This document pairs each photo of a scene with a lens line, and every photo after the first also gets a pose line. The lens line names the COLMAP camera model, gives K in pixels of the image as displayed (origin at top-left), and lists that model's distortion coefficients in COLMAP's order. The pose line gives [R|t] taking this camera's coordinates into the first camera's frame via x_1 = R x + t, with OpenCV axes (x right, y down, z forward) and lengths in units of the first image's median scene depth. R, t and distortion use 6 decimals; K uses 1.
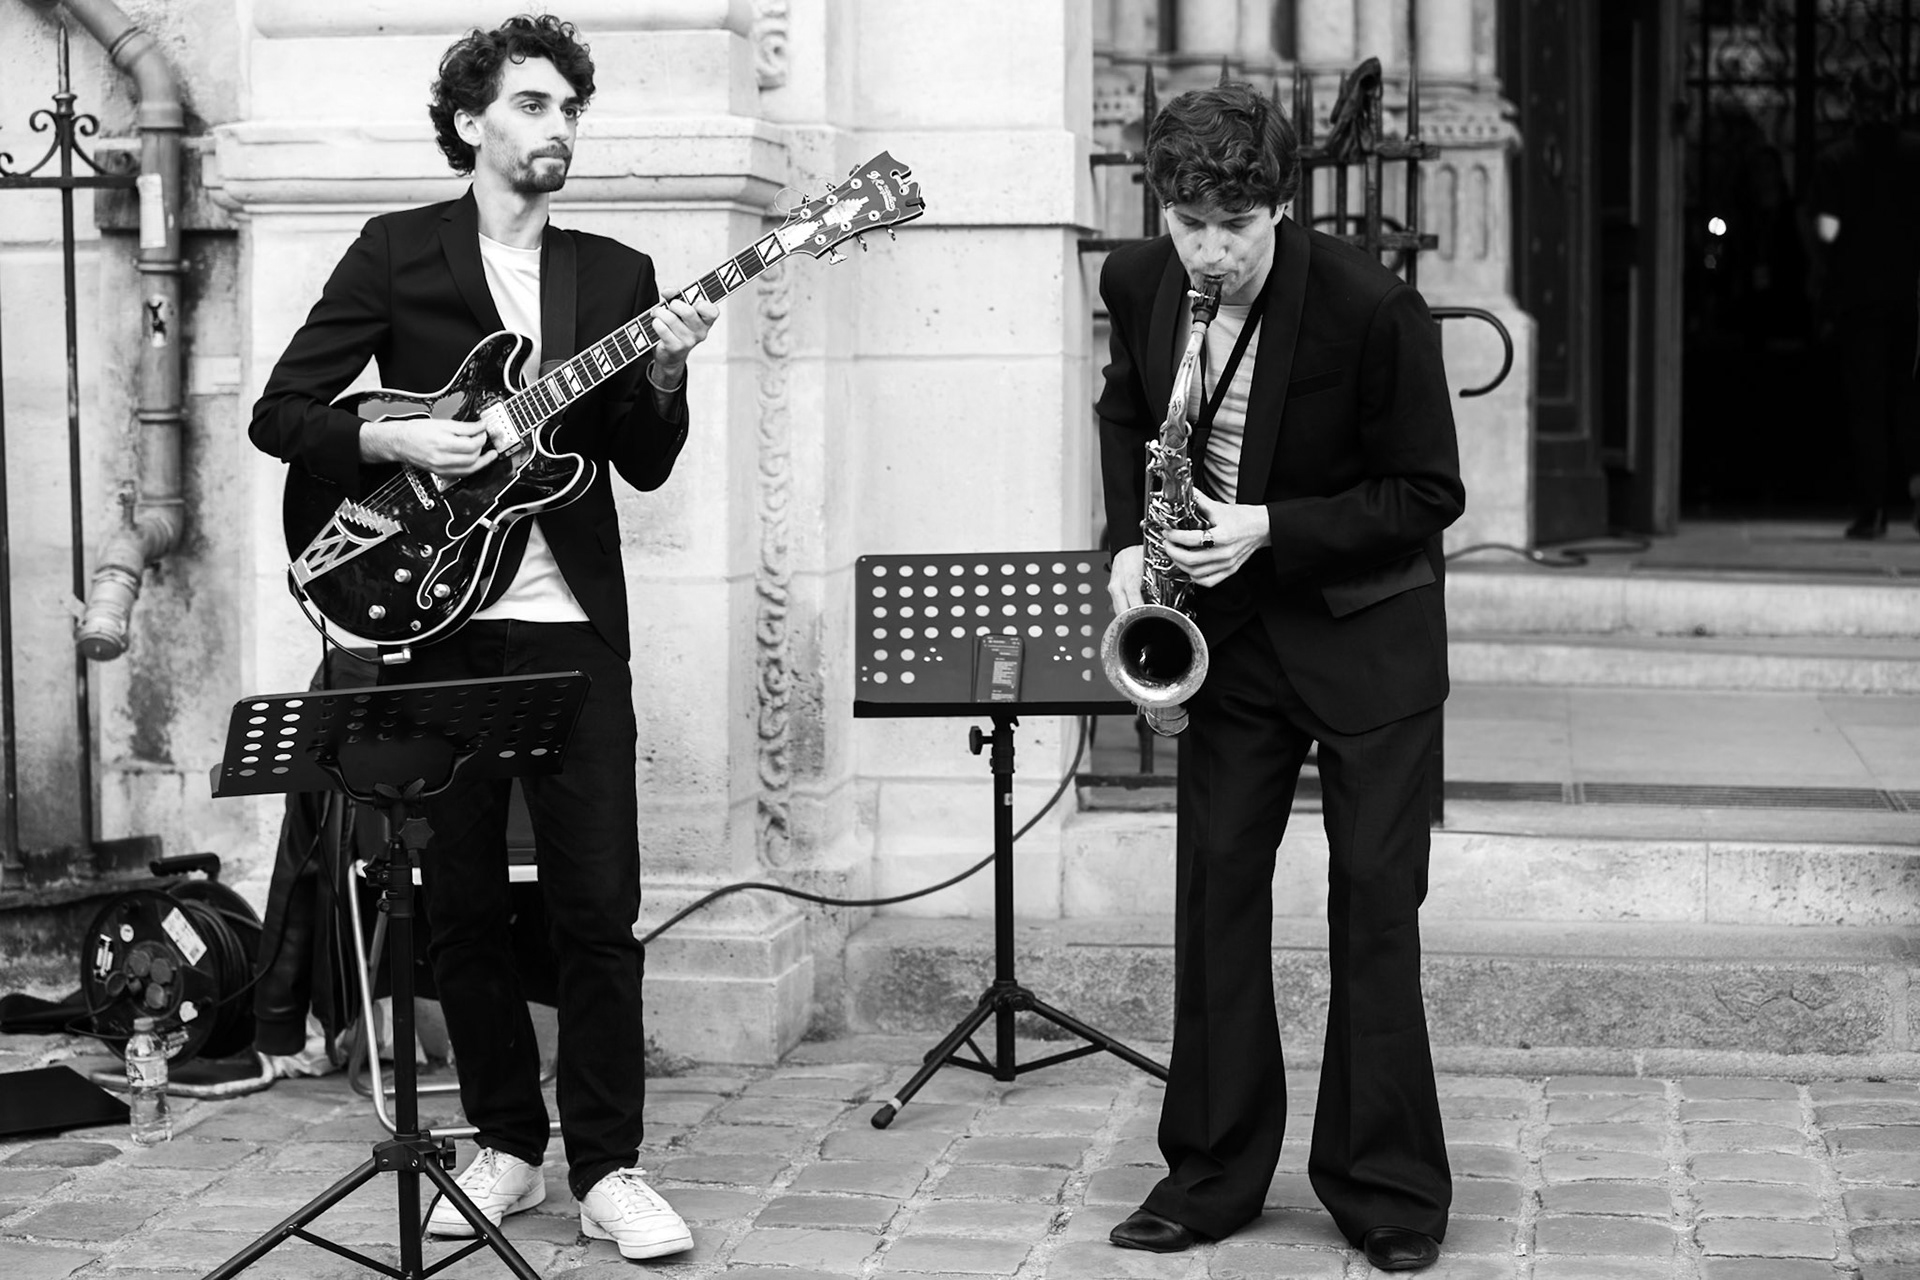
lens RADIAL K [[3977.7, 0, 932.4], [0, 3977.7, 685.7], [0, 0, 1]] dist [-0.158222, 0.000000]
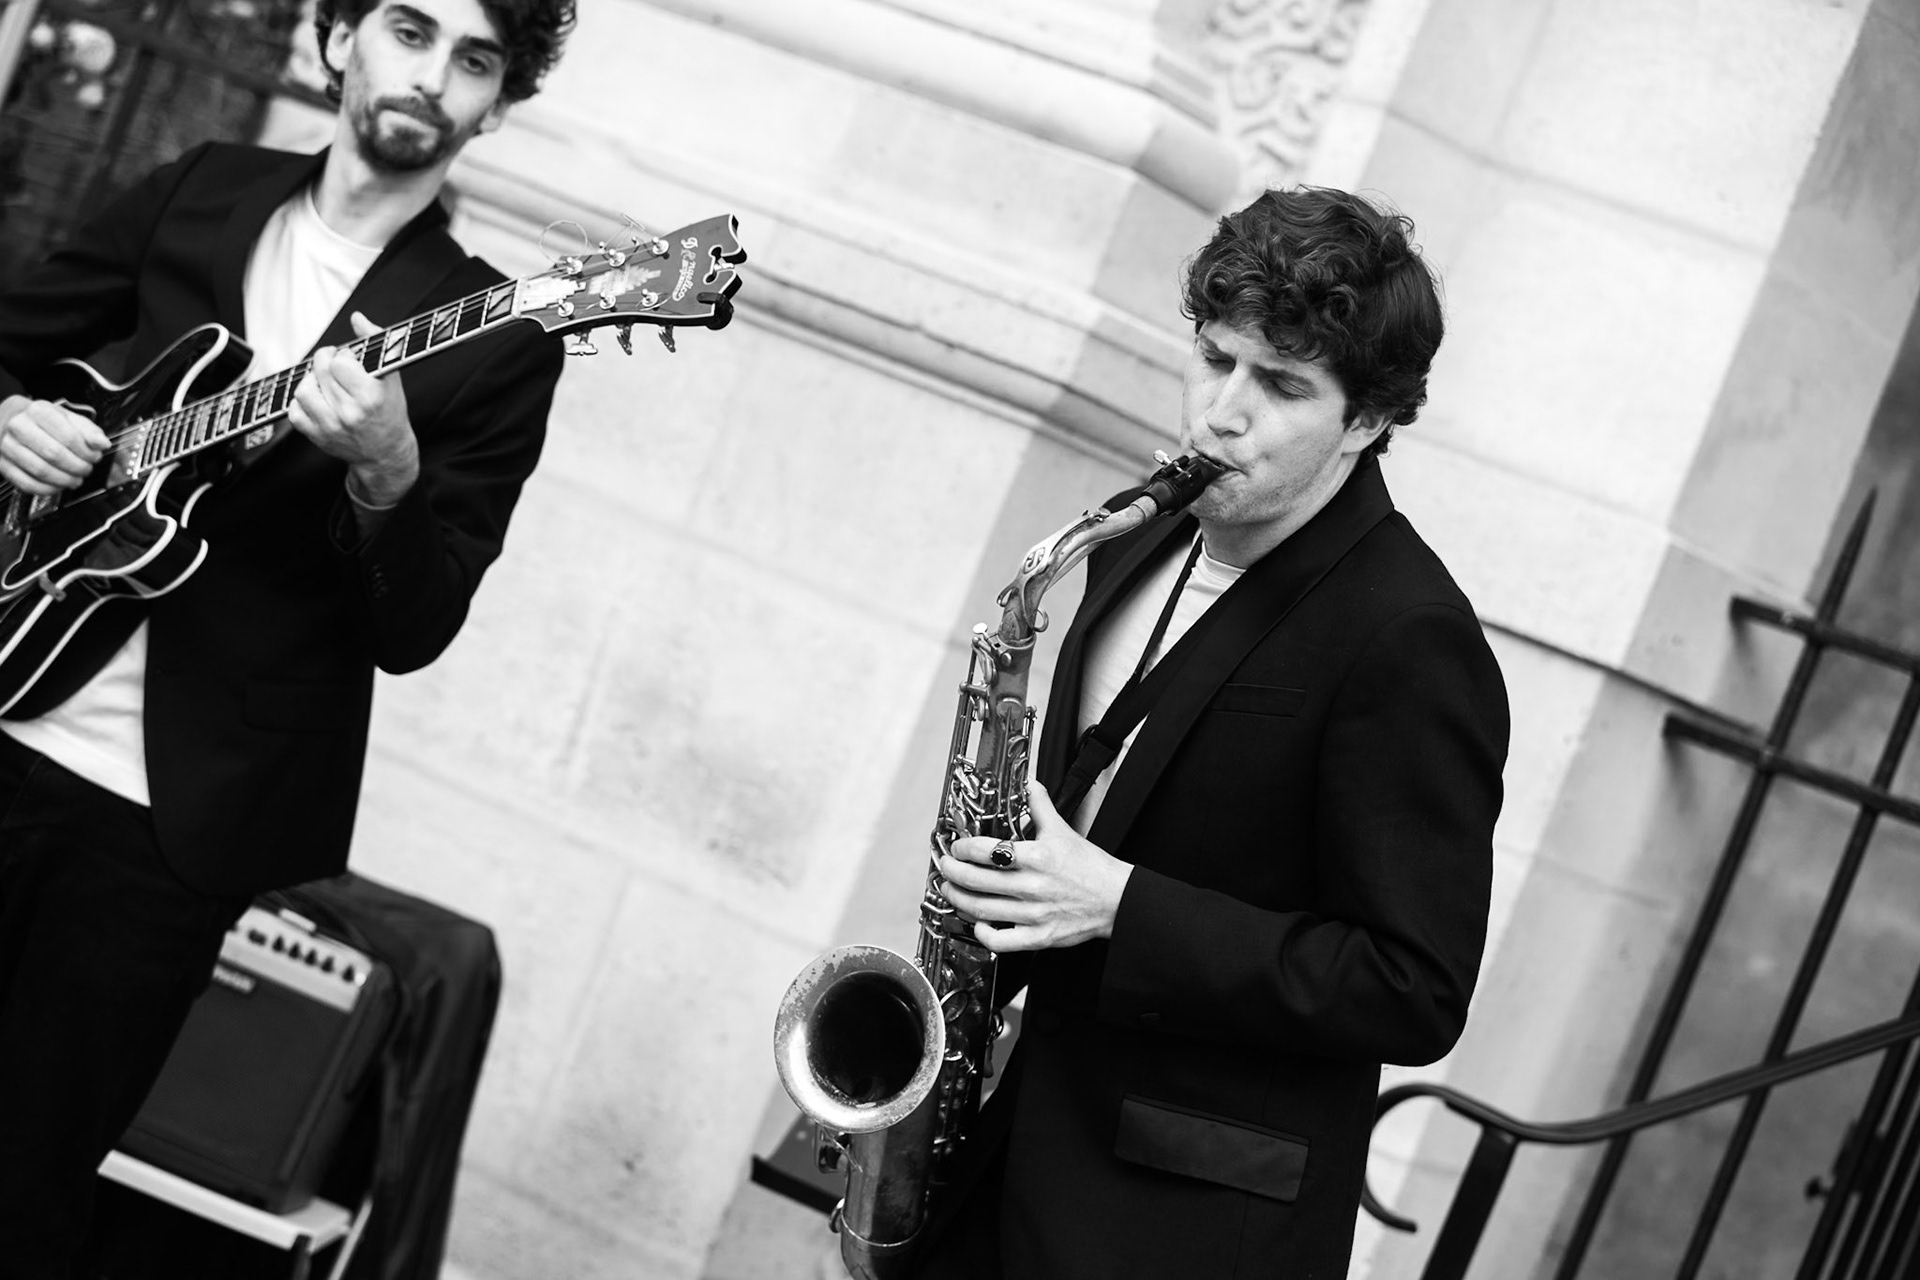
lens RADIAL K [[4905.4, 0, 948.4], [0, 4905.4, 632.9], [0, 0, 1]] dist [-0.060830, 0.000000]
pose [[0.856220, 0.342356, -0.386884, 0.261399], [-0.393273, 0.917565, -0.058403, -0.036342], [0.334997, 0.202157, 0.920277, 0.258962]]
